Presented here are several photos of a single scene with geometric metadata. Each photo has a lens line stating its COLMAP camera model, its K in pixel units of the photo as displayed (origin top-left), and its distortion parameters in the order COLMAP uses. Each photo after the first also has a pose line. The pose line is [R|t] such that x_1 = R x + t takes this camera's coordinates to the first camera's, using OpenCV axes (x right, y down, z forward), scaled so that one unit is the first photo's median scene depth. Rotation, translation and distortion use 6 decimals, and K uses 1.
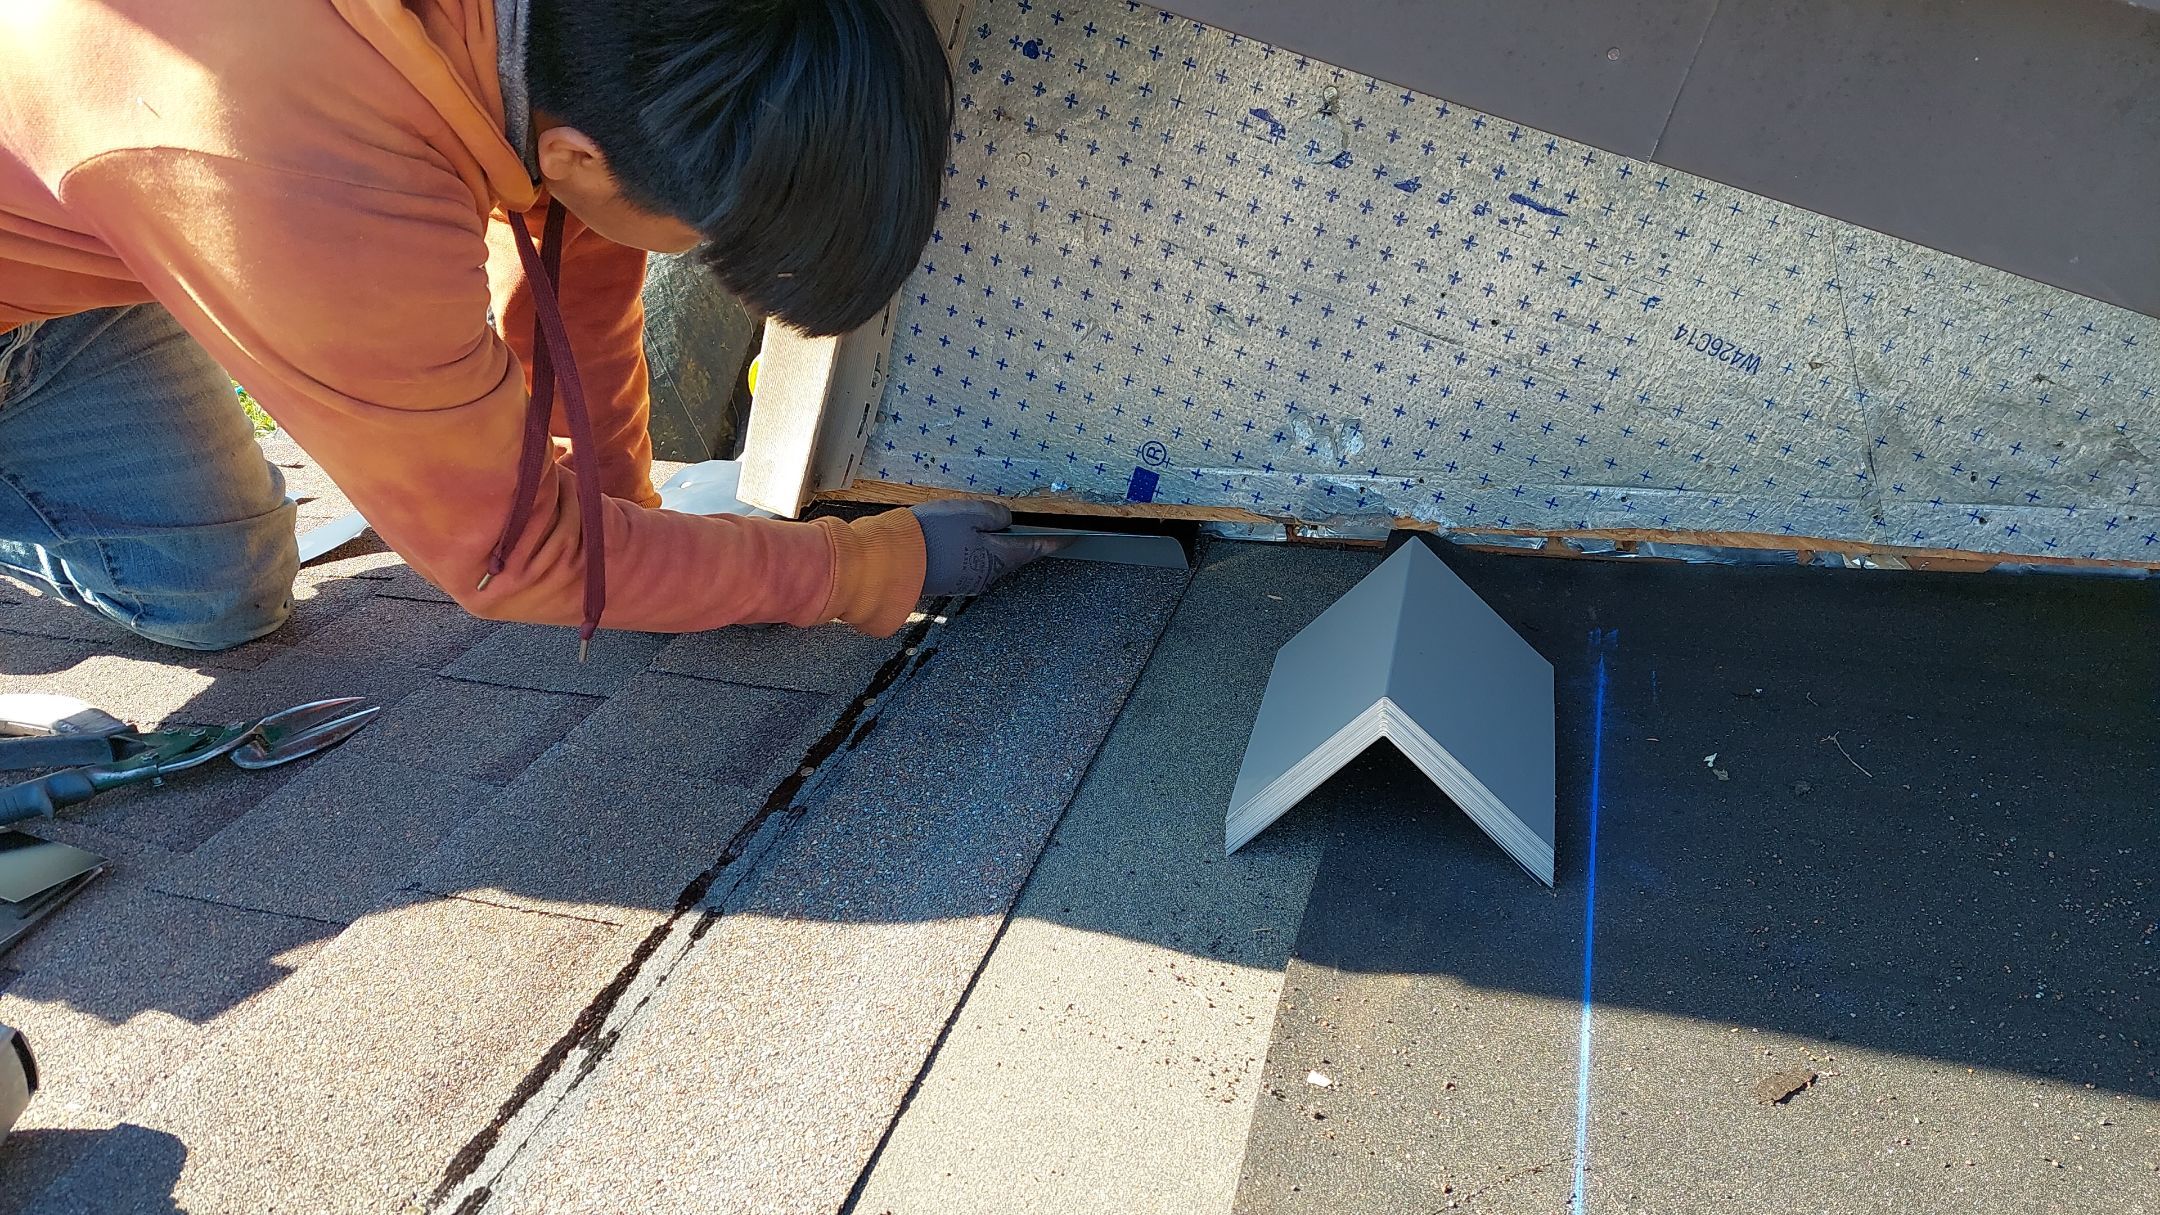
lens RADIAL K [[1514.3, 0, 1060.1], [0, 1514.3, 611.3], [0, 0, 1]] dist [0.060975, -0.086830]
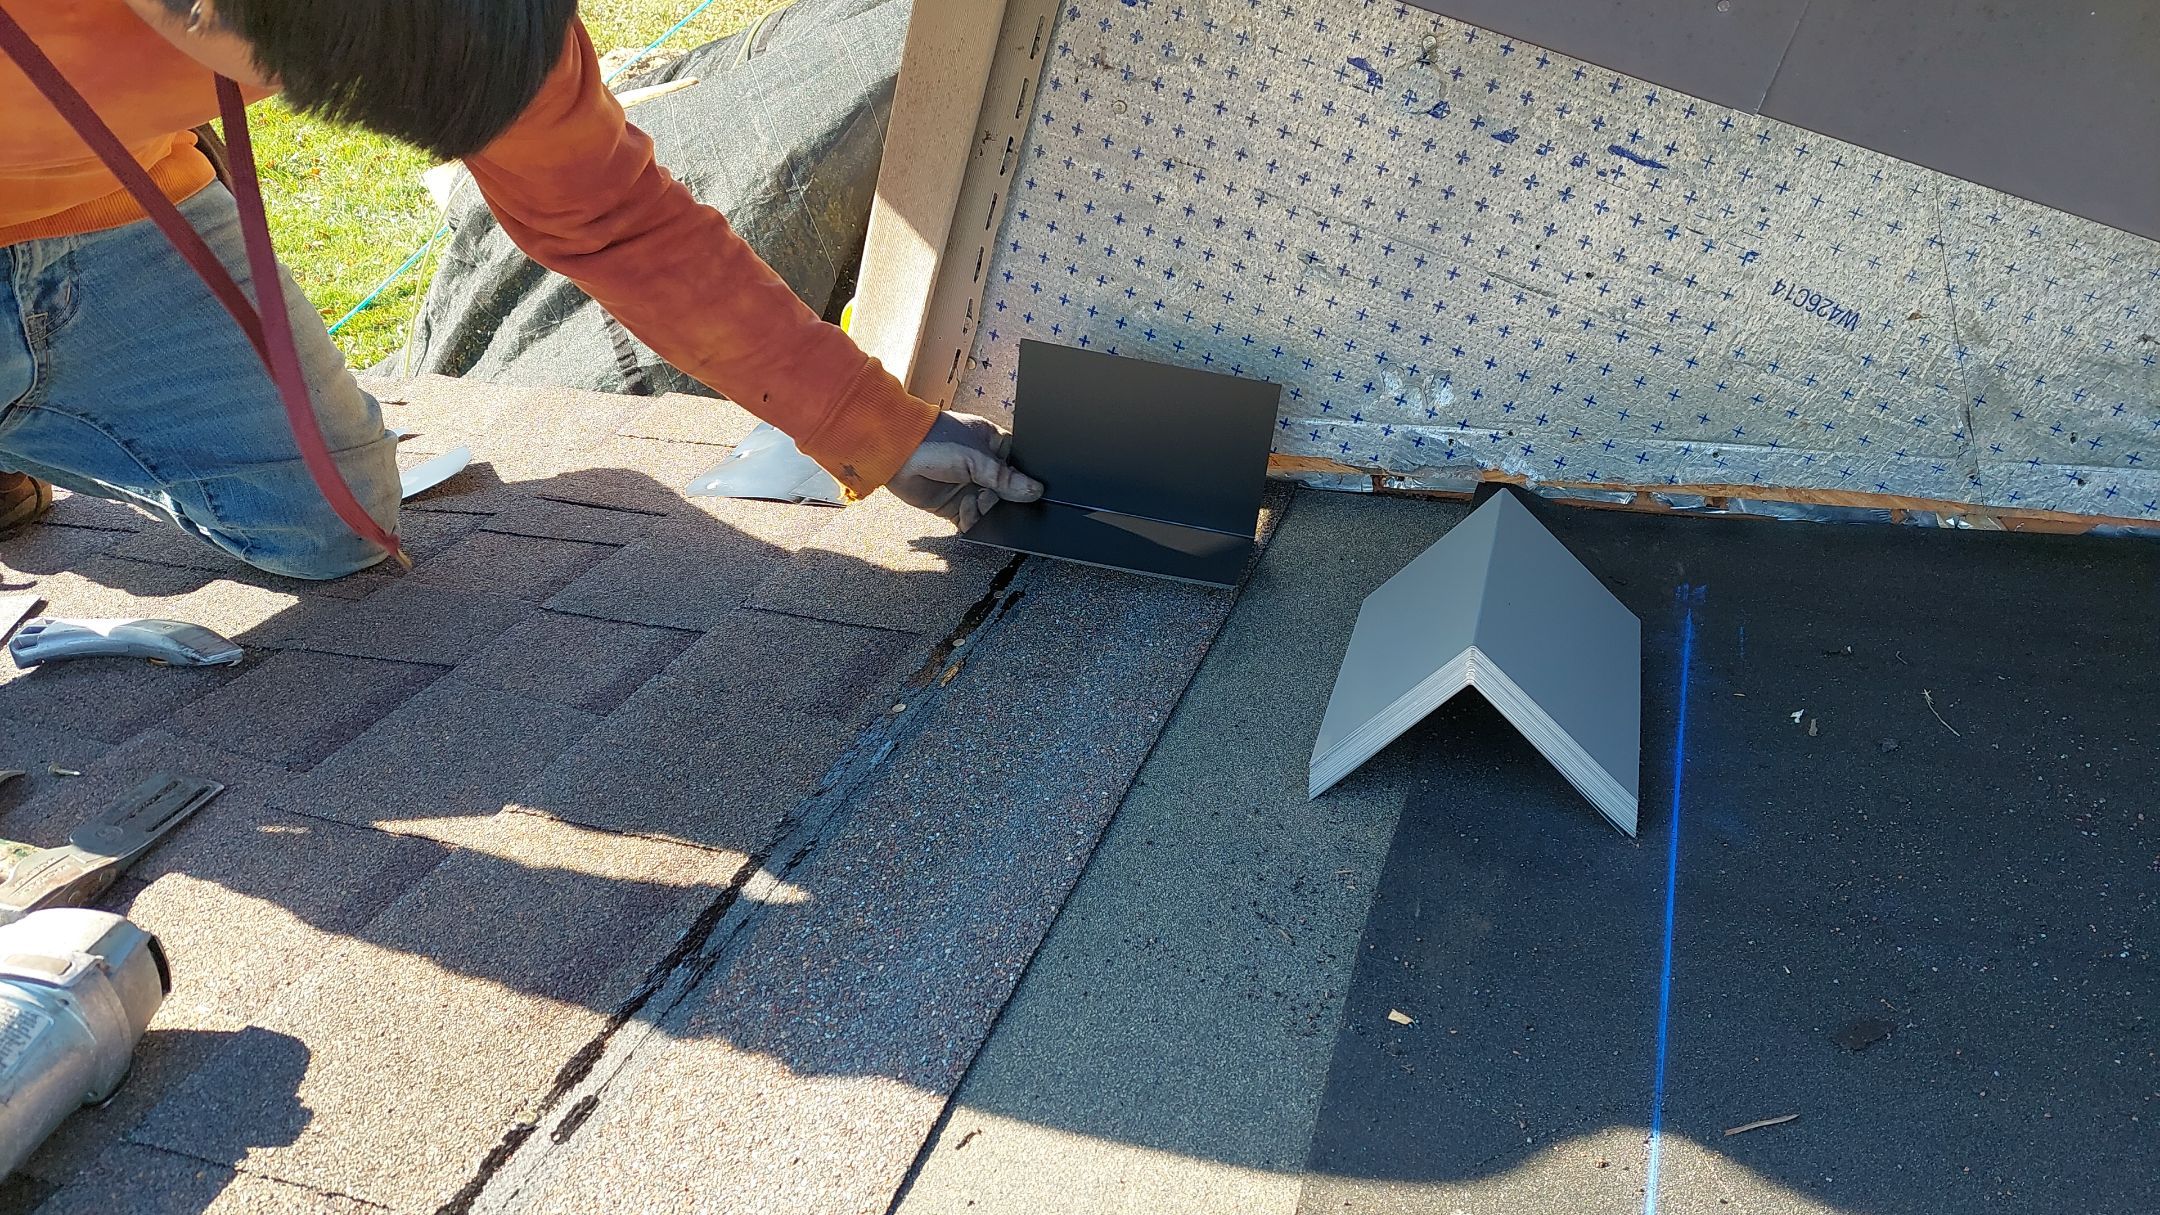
lens RADIAL K [[1514.3, 0, 1079.0], [0, 1514.3, 594.9], [0, 0, 1]] dist [0.060975, -0.086830]
pose [[0.999226, 0.019492, -0.034156, -0.010356], [-0.018763, 0.999592, 0.021518, 0.004468], [0.034561, -0.020861, 0.999185, -0.013749]]
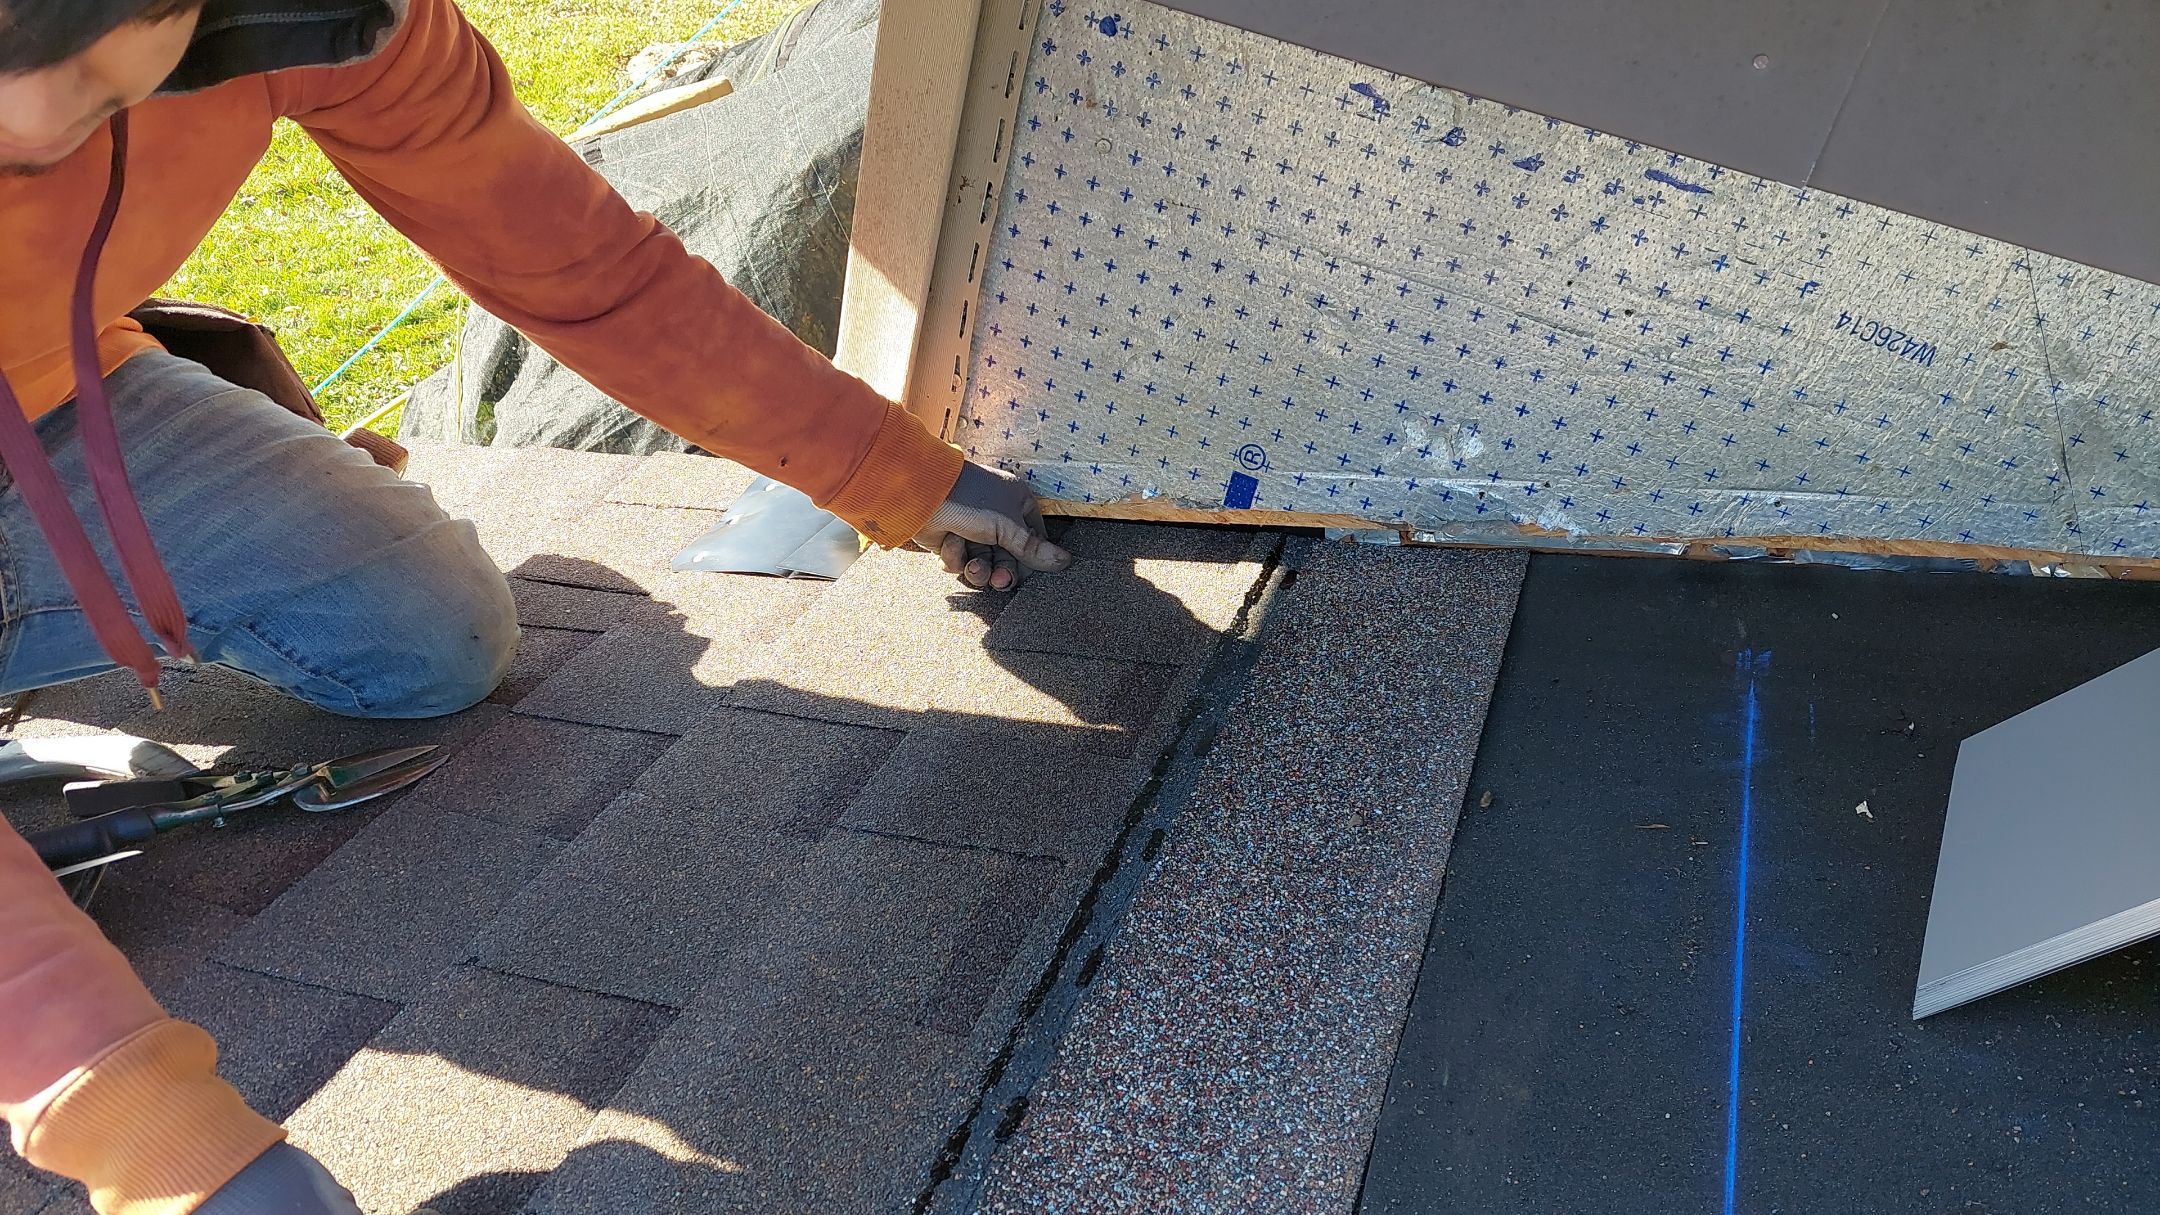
lens RADIAL K [[1514.3, 0, 1079.7], [0, 1514.3, 603.3], [0, 0, 1]] dist [0.060975, -0.086830]
pose [[0.996939, -0.016947, -0.076322, 0.028413], [0.020464, 0.998753, 0.045536, -0.065594], [0.075455, -0.046959, 0.996043, 0.071576]]
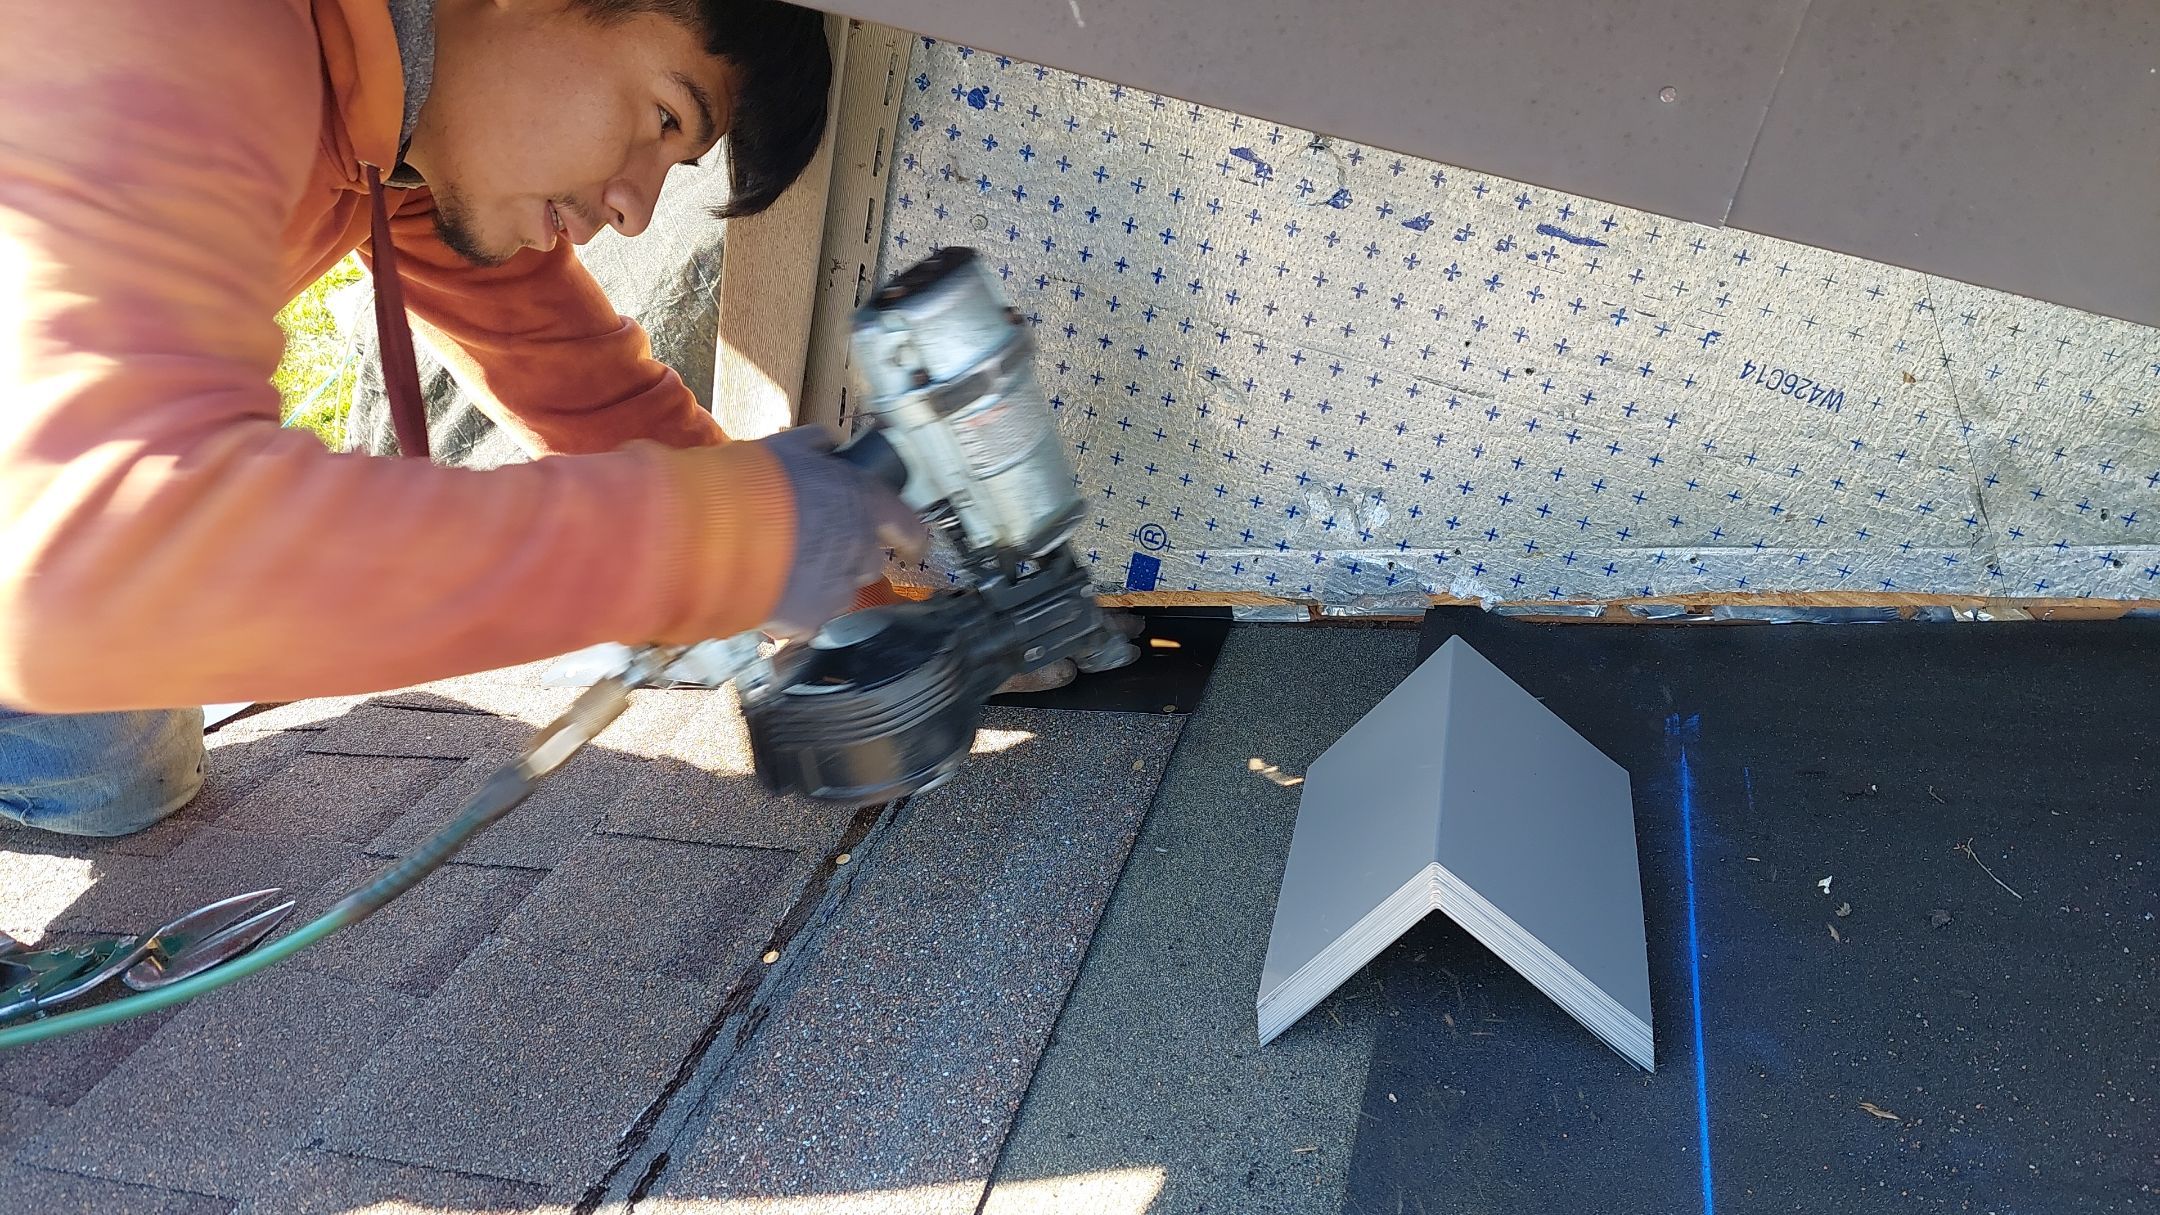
lens RADIAL K [[1515.7, 0, 1066.7], [0, 1515.7, 608.8], [0, 0, 1]] dist [0.059027, -0.083032]
pose [[0.997163, -0.071956, -0.022090, 0.031463], [0.071966, 0.997407, -0.000373, -0.072588], [0.022060, -0.001217, 0.999756, 0.124055]]
